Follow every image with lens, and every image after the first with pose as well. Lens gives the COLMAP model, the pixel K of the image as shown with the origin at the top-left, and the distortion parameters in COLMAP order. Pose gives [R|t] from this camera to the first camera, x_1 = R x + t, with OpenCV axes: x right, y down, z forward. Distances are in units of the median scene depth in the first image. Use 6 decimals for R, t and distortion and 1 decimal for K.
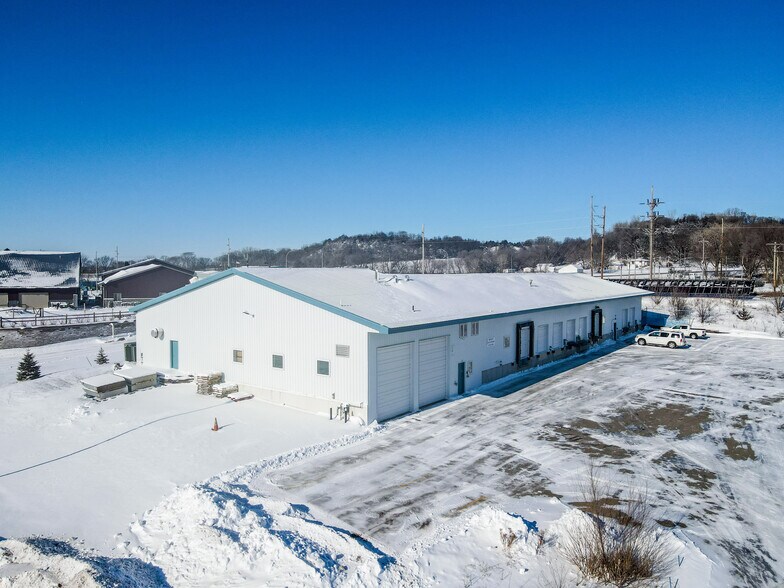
lens RADIAL K [[573.6, 0, 390.0], [0, 573.6, 297.0], [0, 0, 1]] dist [0.012617, 0.014737]
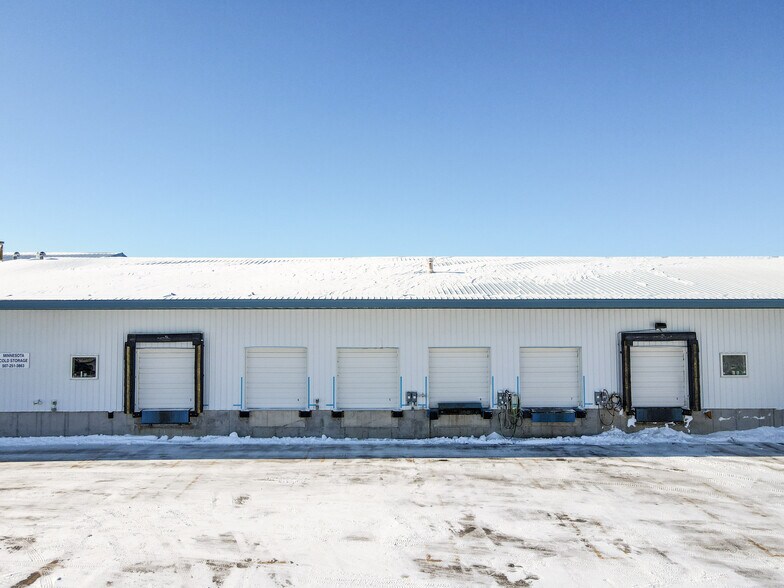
lens RADIAL K [[573.6, 0, 388.5], [0, 573.6, 292.1], [0, 0, 1]] dist [0.012617, 0.014737]
pose [[0.604451, -0.035619, -0.795845, 0.886080], [-0.034261, 0.996913, -0.070640, 0.045281], [0.795905, 0.069965, 0.601365, 1.040510]]
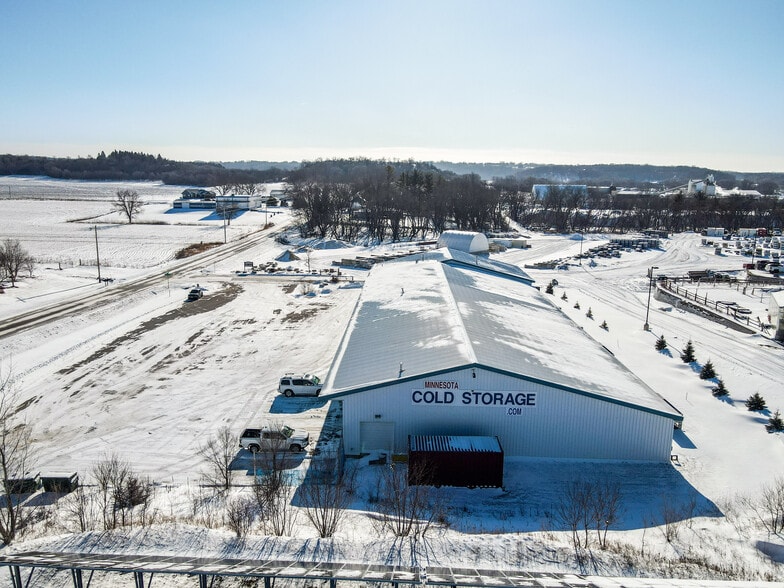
lens RADIAL K [[573.6, 0, 392.4], [0, 573.6, 291.1], [0, 0, 1]] dist [0.012617, 0.014737]
pose [[-0.820880, 0.104808, -0.561401, 1.385983], [-0.035378, 0.971796, 0.233154, -0.447756], [0.570003, 0.211253, -0.794020, 2.885475]]
